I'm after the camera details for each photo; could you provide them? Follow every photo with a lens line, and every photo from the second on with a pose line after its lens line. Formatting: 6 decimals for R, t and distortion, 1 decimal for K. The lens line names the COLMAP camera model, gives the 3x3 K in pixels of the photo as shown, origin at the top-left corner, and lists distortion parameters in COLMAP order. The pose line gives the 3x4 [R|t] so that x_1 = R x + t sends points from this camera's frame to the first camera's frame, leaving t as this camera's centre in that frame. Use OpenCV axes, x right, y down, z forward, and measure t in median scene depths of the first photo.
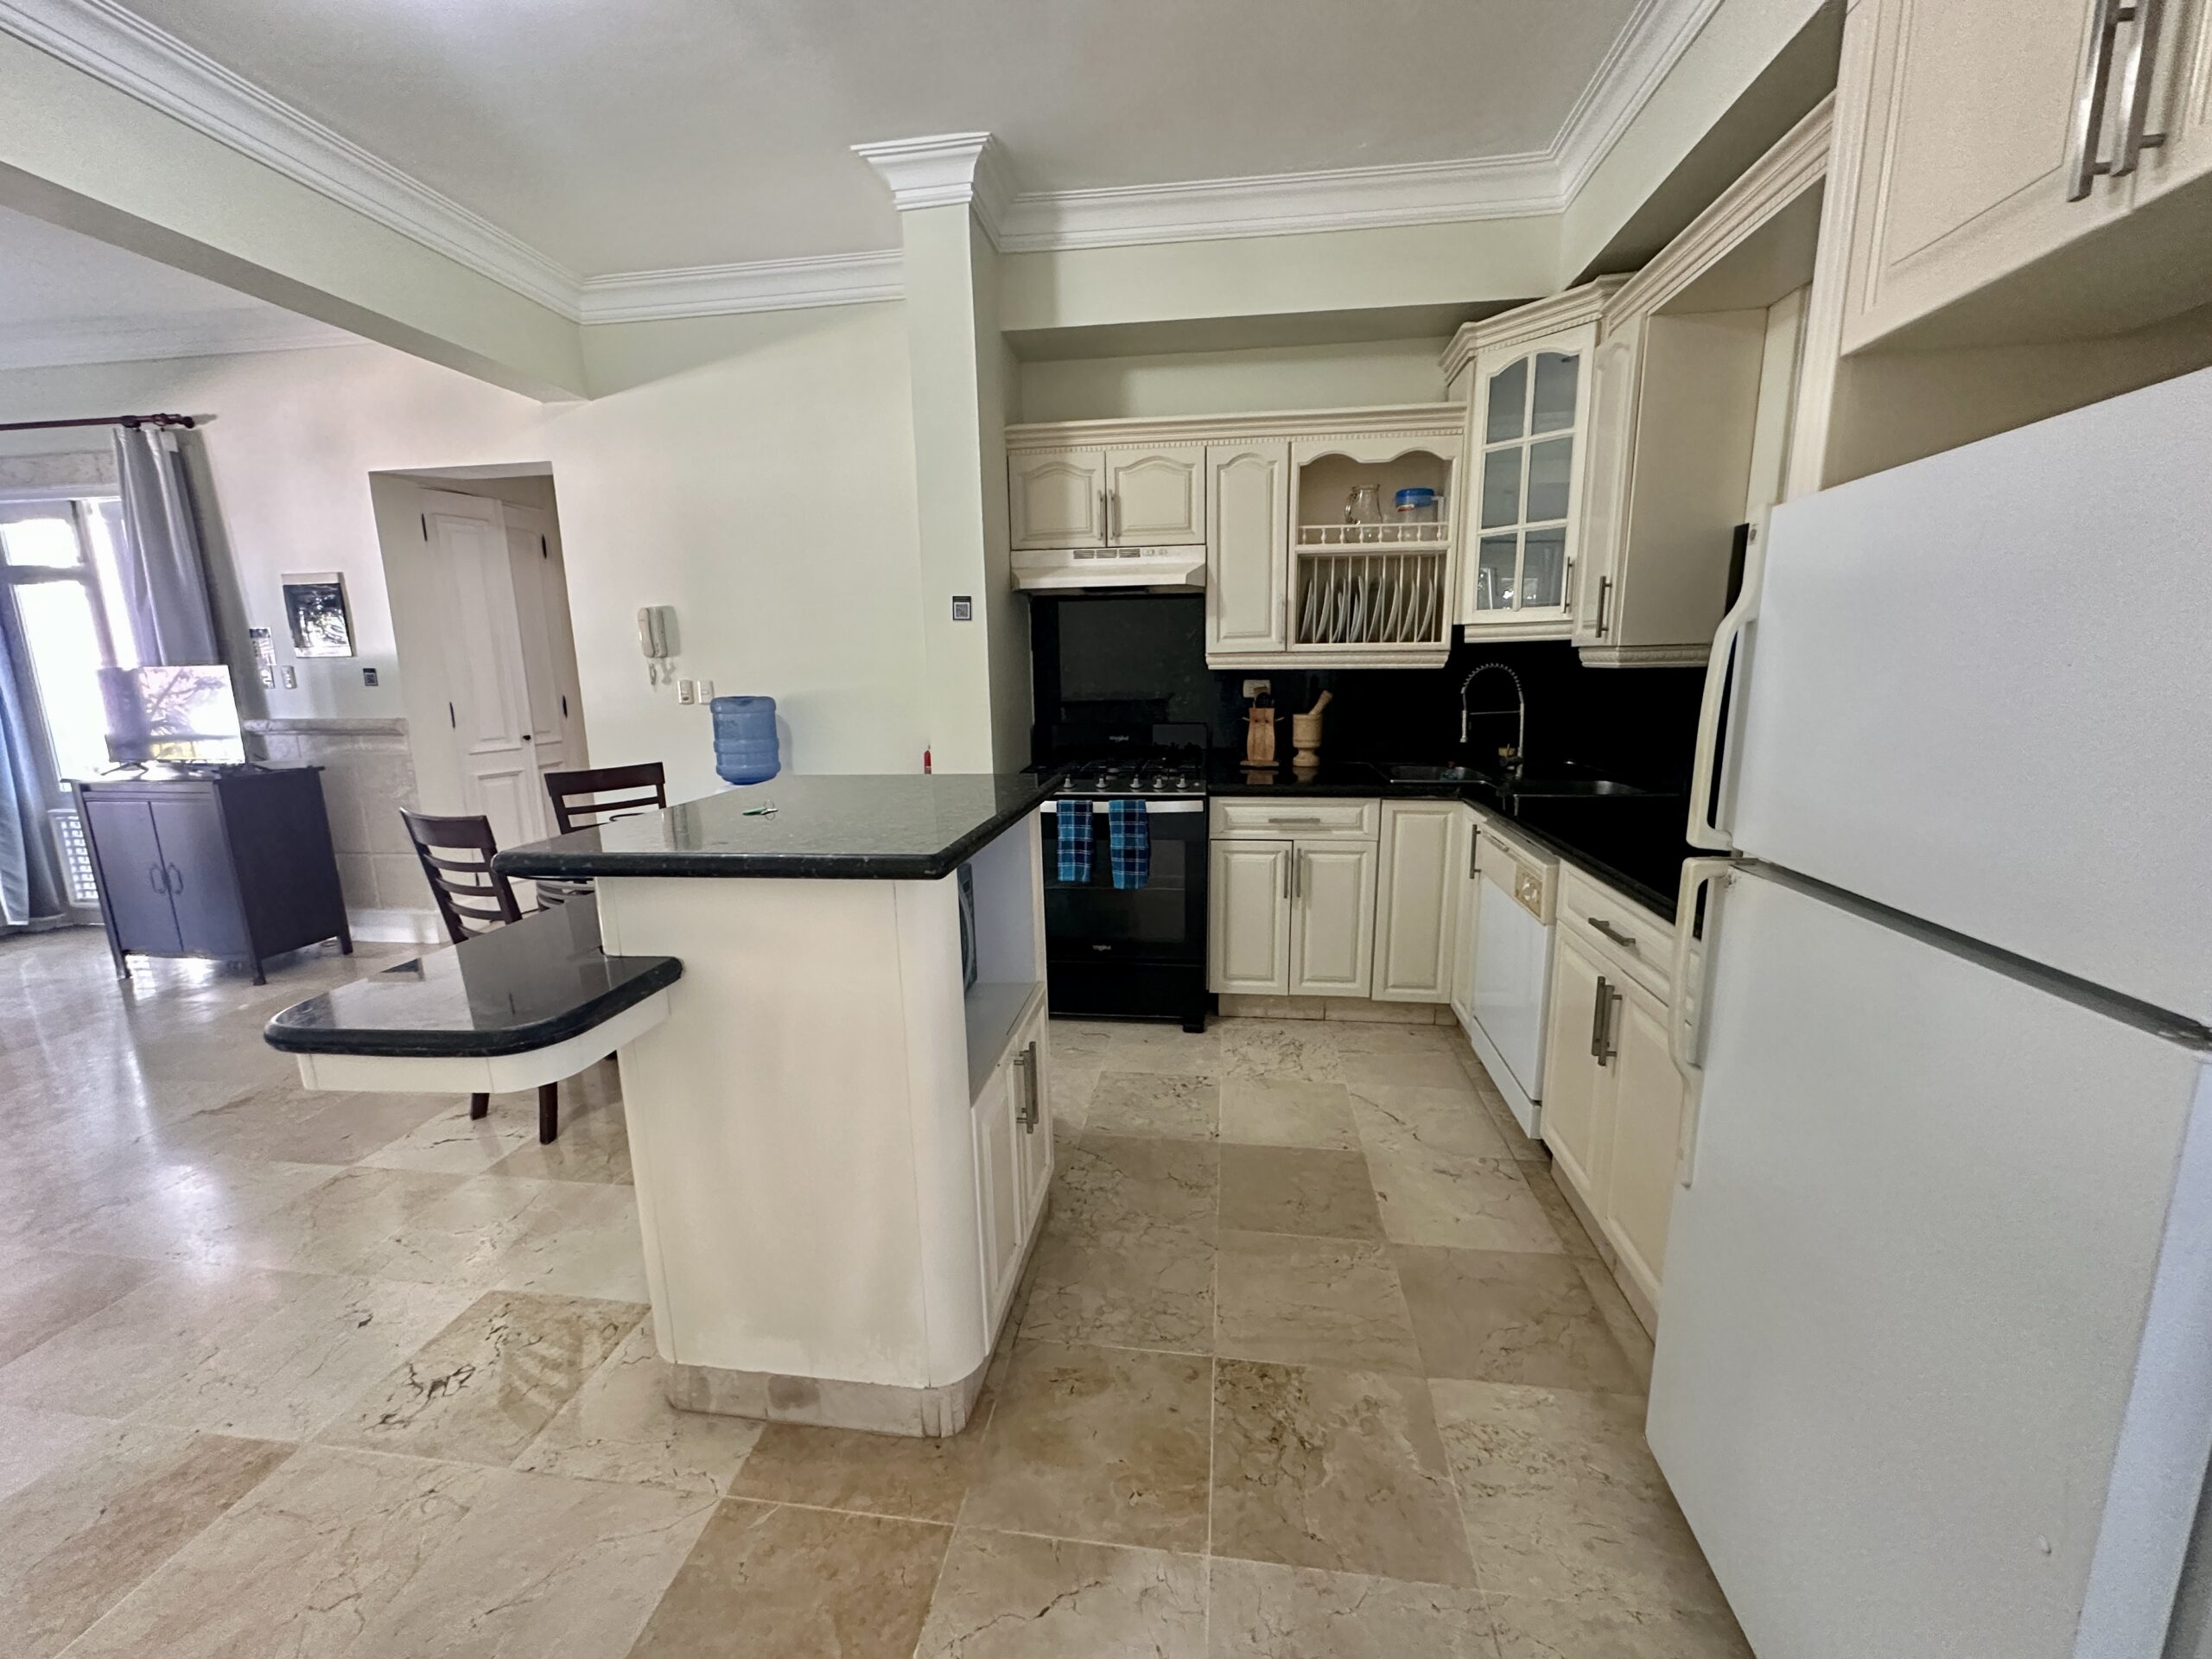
lens RADIAL K [[885.7, 0, 1104.6], [0, 885.7, 828.6], [0, 0, 1]] dist [-0.000625, -0.000717]
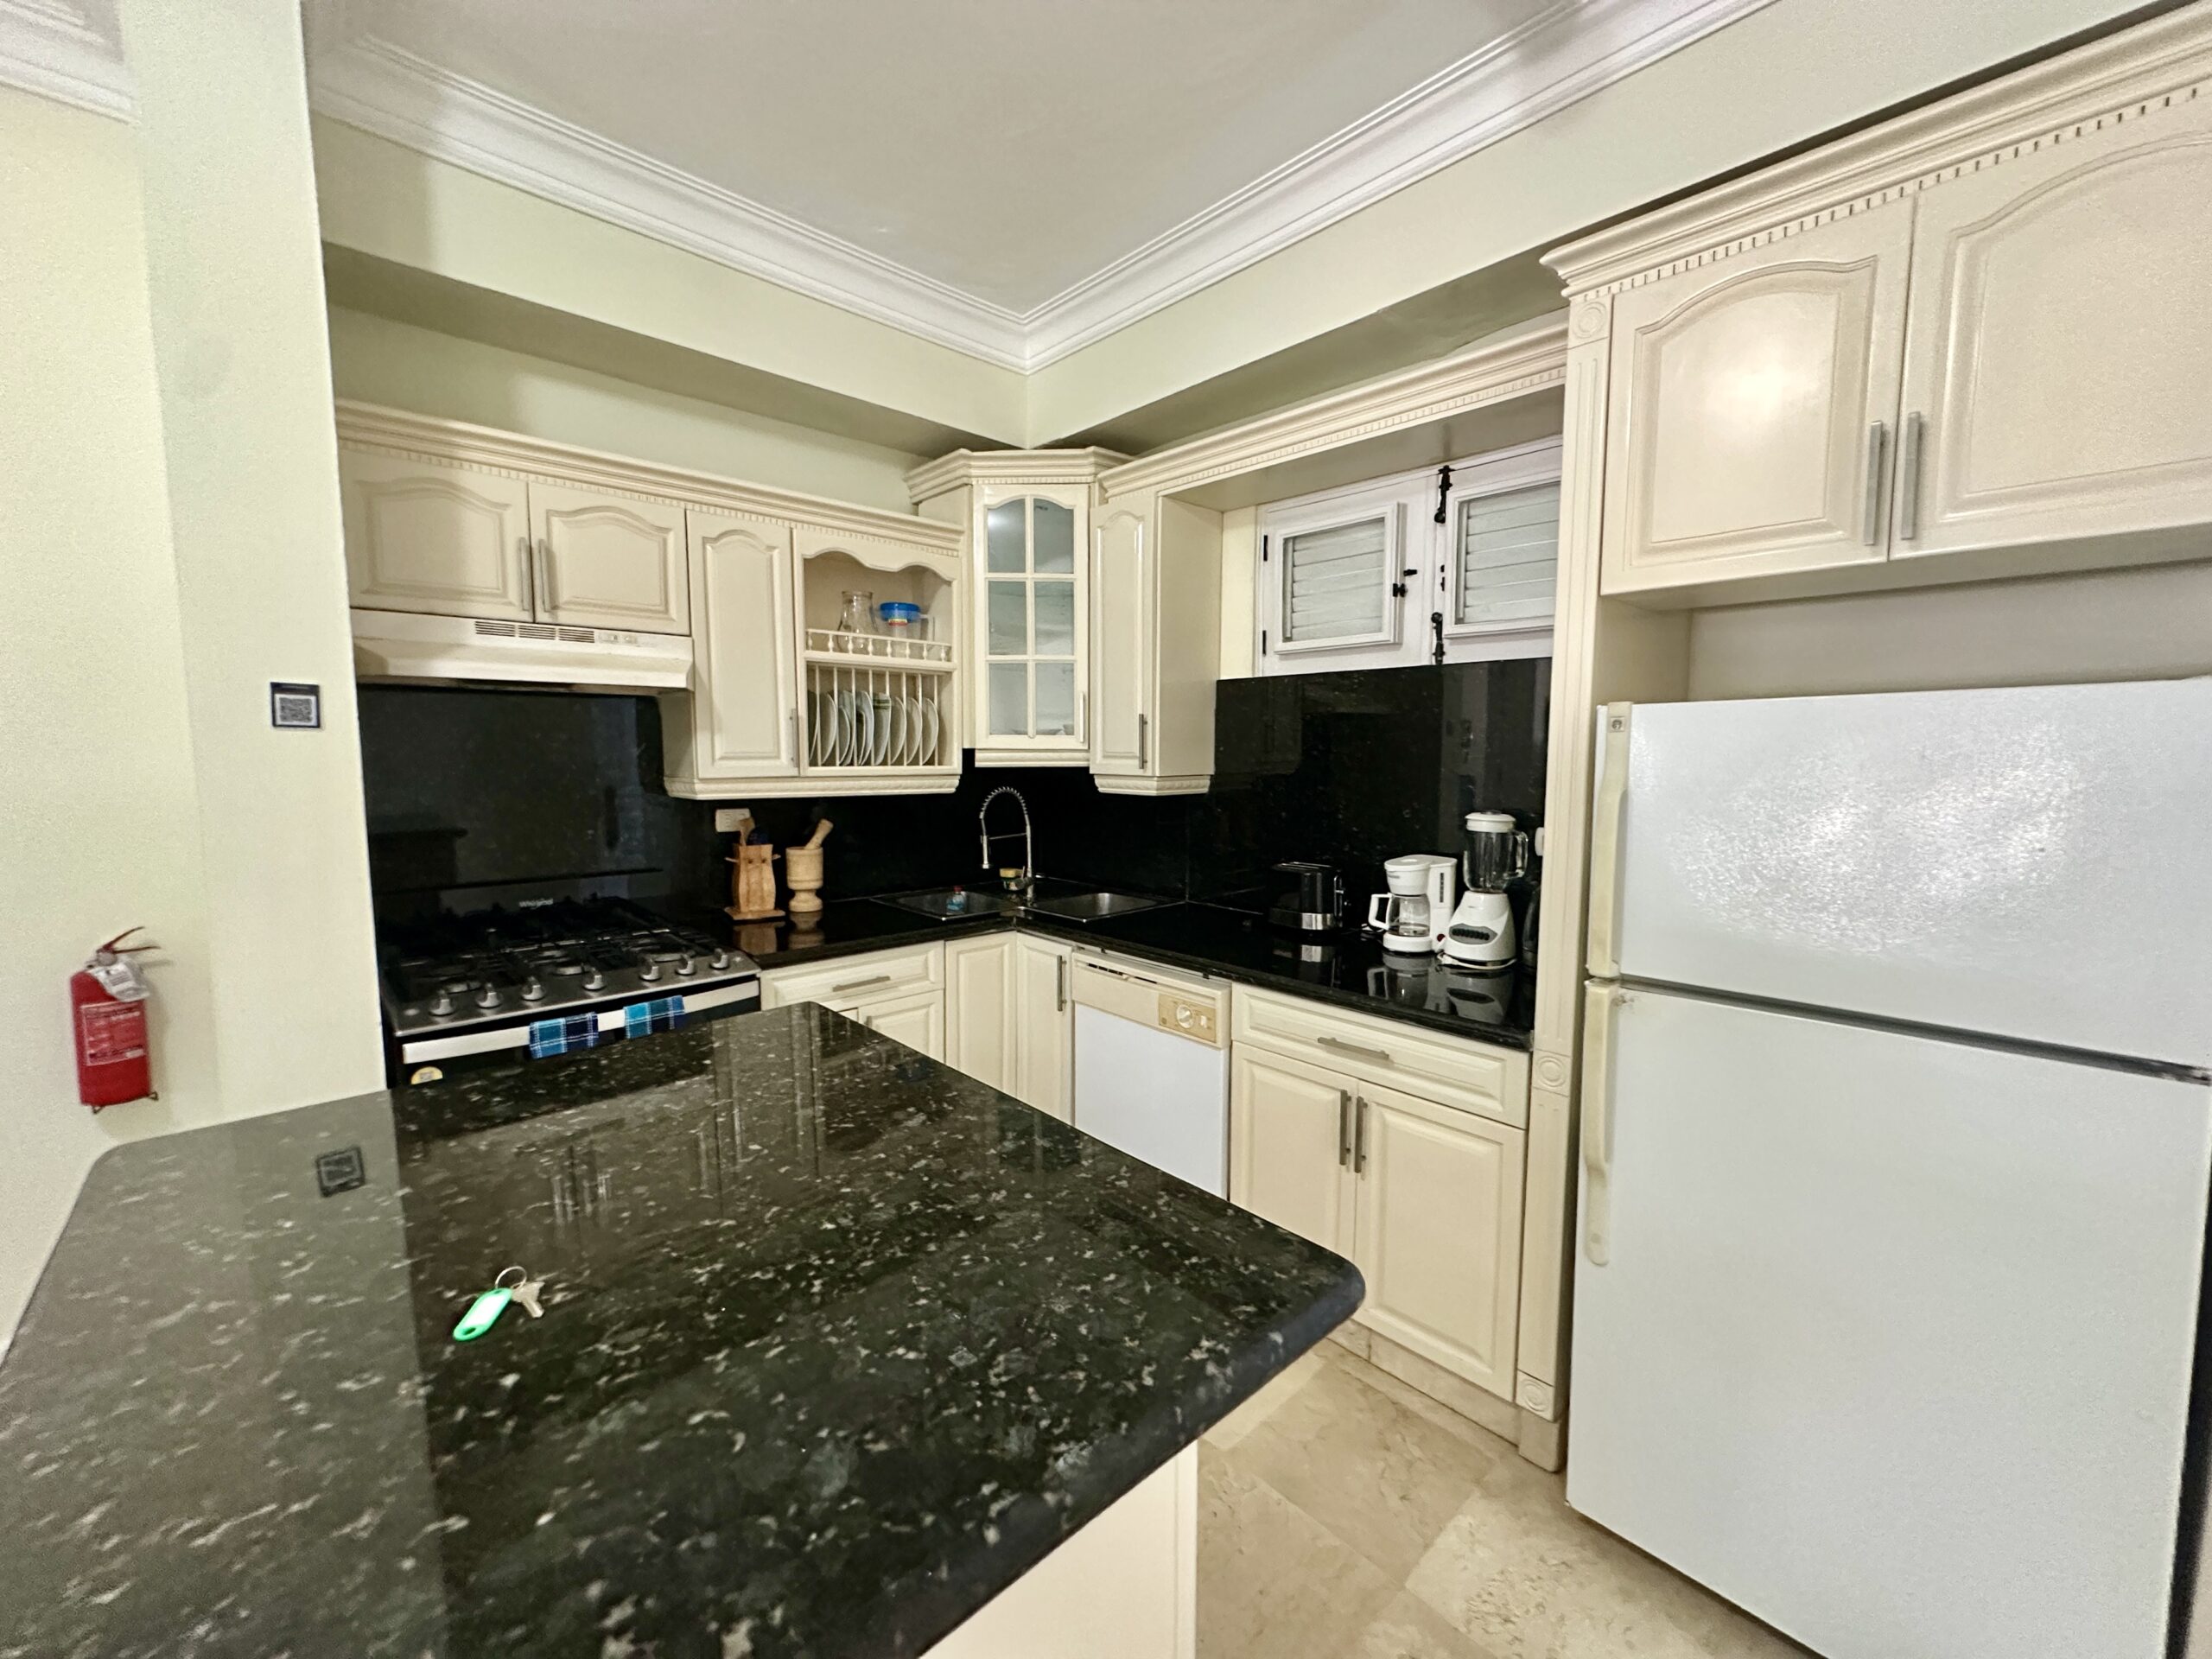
lens RADIAL K [[885.7, 0, 1107.0], [0, 885.7, 829.1], [0, 0, 1]] dist [-0.000625, -0.000717]
pose [[0.630021, -0.054806, 0.774642, -0.257345], [0.133883, 0.990236, -0.038829, -0.084968], [-0.764950, 0.128175, 0.631207, 0.284538]]
